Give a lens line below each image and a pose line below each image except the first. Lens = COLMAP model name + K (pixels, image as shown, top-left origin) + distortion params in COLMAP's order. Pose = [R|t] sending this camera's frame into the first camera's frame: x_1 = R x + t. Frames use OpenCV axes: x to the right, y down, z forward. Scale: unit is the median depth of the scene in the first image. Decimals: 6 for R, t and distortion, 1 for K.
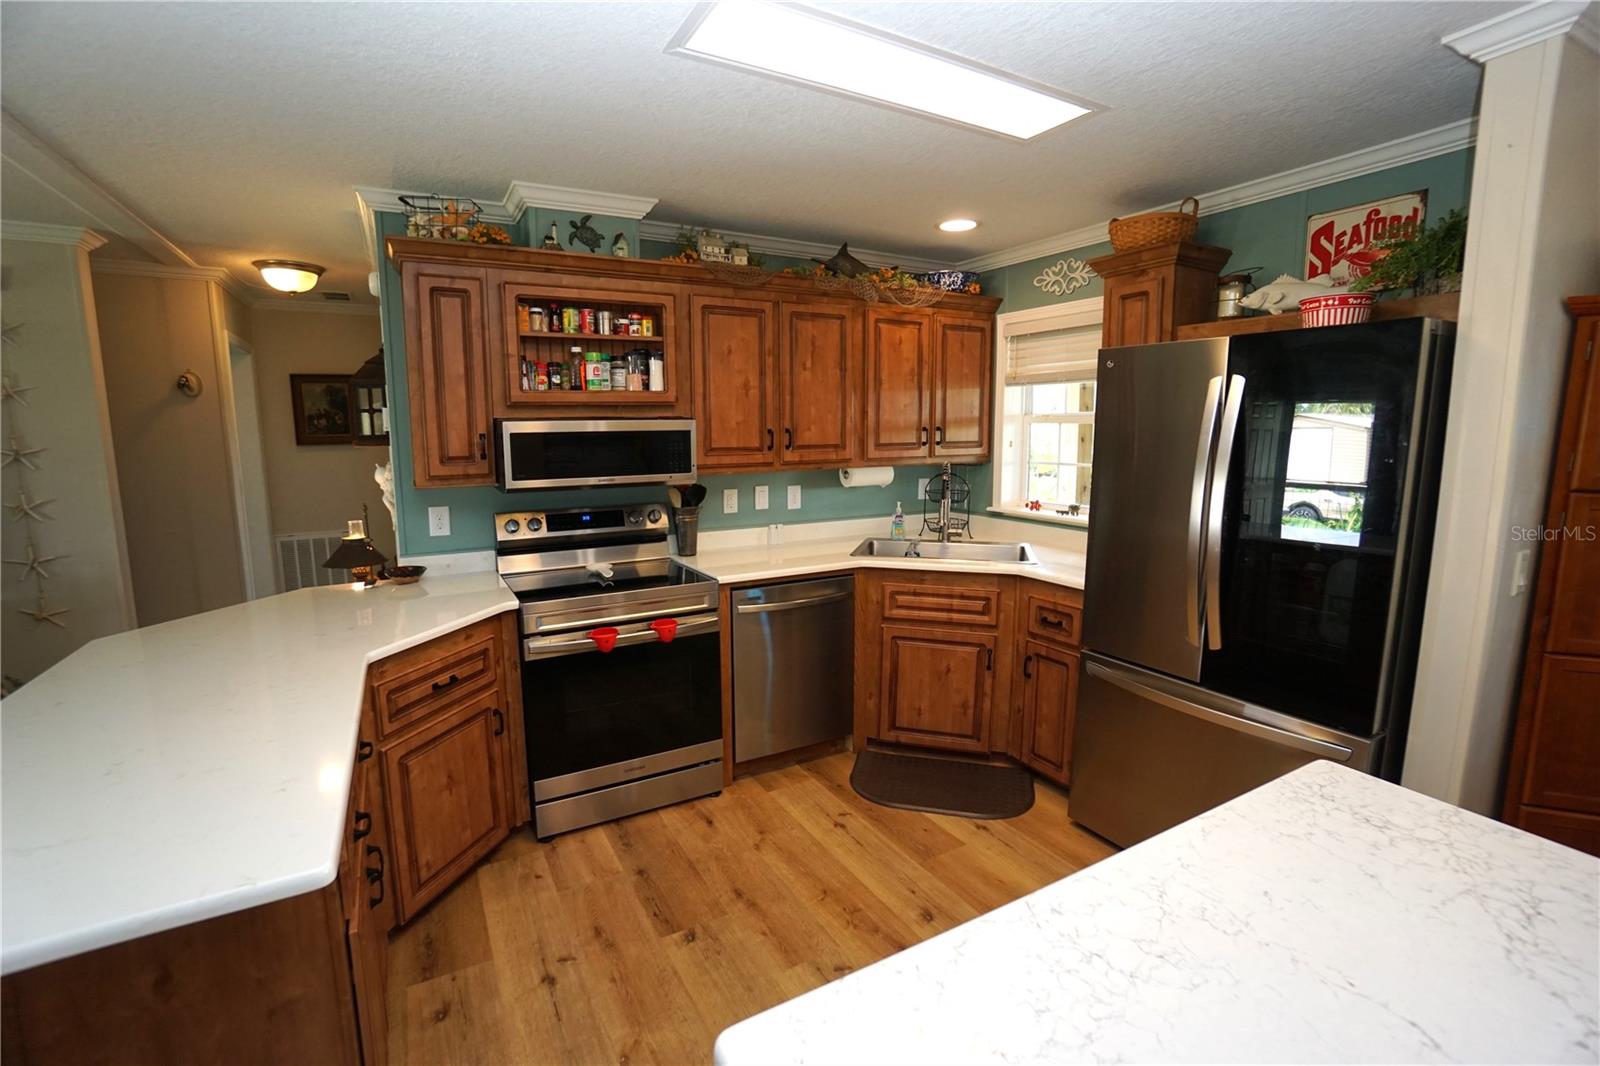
lens RADIAL K [[706.5, 0, 780.7], [0, 706.5, 522.3], [0, 0, 1]] dist [-0.061540, 0.022087]
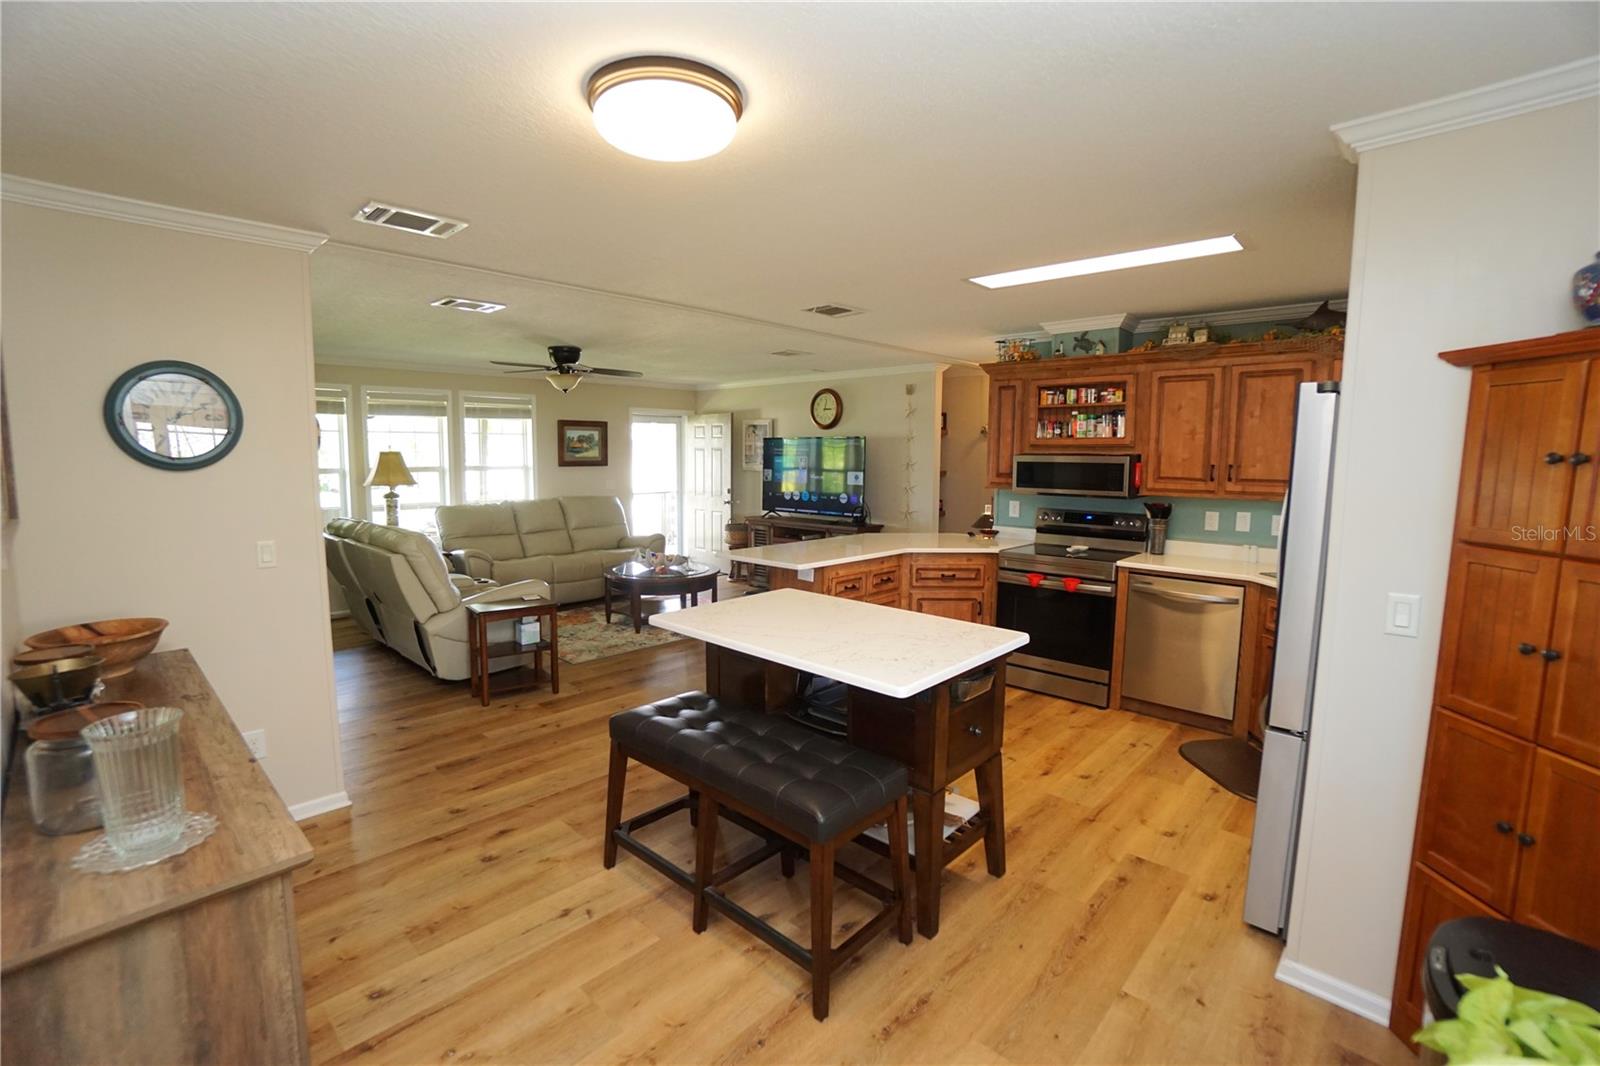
lens RADIAL K [[706.5, 0, 776.5], [0, 706.5, 527.6], [0, 0, 1]] dist [-0.061540, 0.022087]
pose [[0.300539, 0.110870, -0.947304, 1.044244], [-0.139590, 0.987639, 0.071305, 0.002480], [0.943499, 0.110804, 0.312300, -0.146210]]
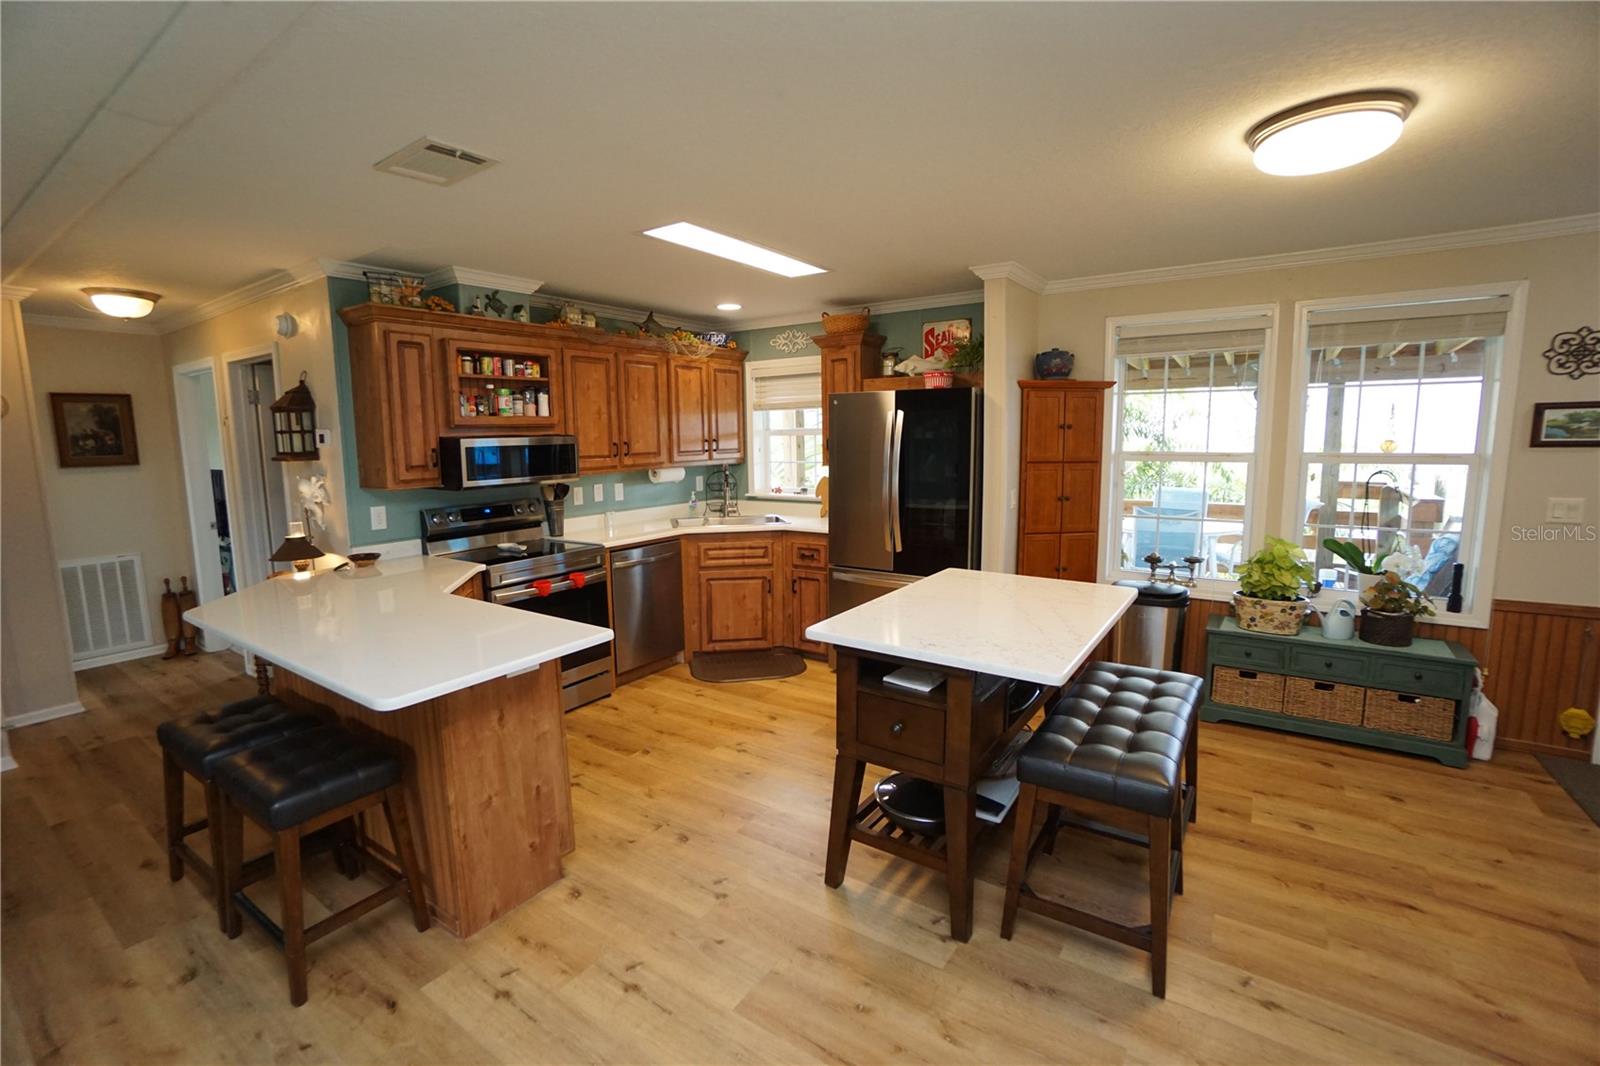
lens RADIAL K [[706.5, 0, 777.4], [0, 706.5, 526.5], [0, 0, 1]] dist [-0.061540, 0.022087]
pose [[0.897199, -0.065144, 0.436795, -0.384735], [0.070537, 0.997502, 0.003882, 0.059841], [-0.435957, 0.027328, 0.899553, -0.452819]]
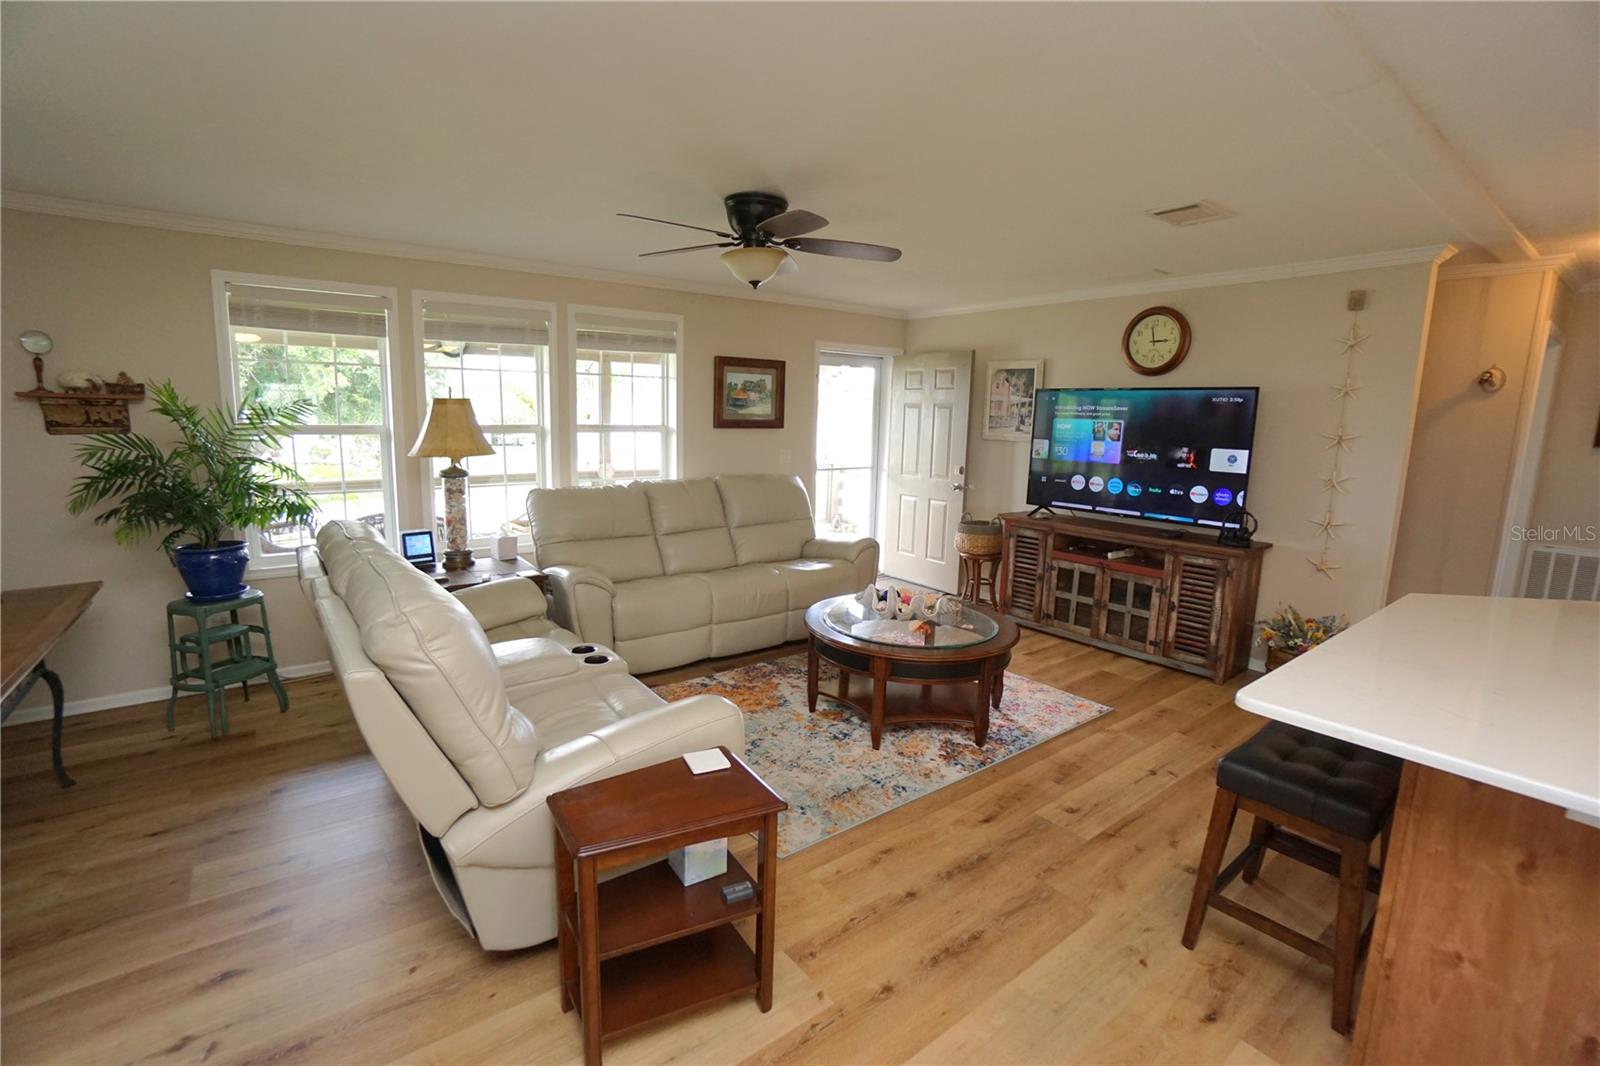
lens RADIAL K [[706.5, 0, 779.3], [0, 706.5, 524.6], [0, 0, 1]] dist [-0.061540, 0.022087]
pose [[0.147060, 0.165204, -0.975234, -0.005961], [-0.157108, 0.977338, 0.141869, 0.040373], [0.976571, 0.132353, 0.169683, -0.228886]]
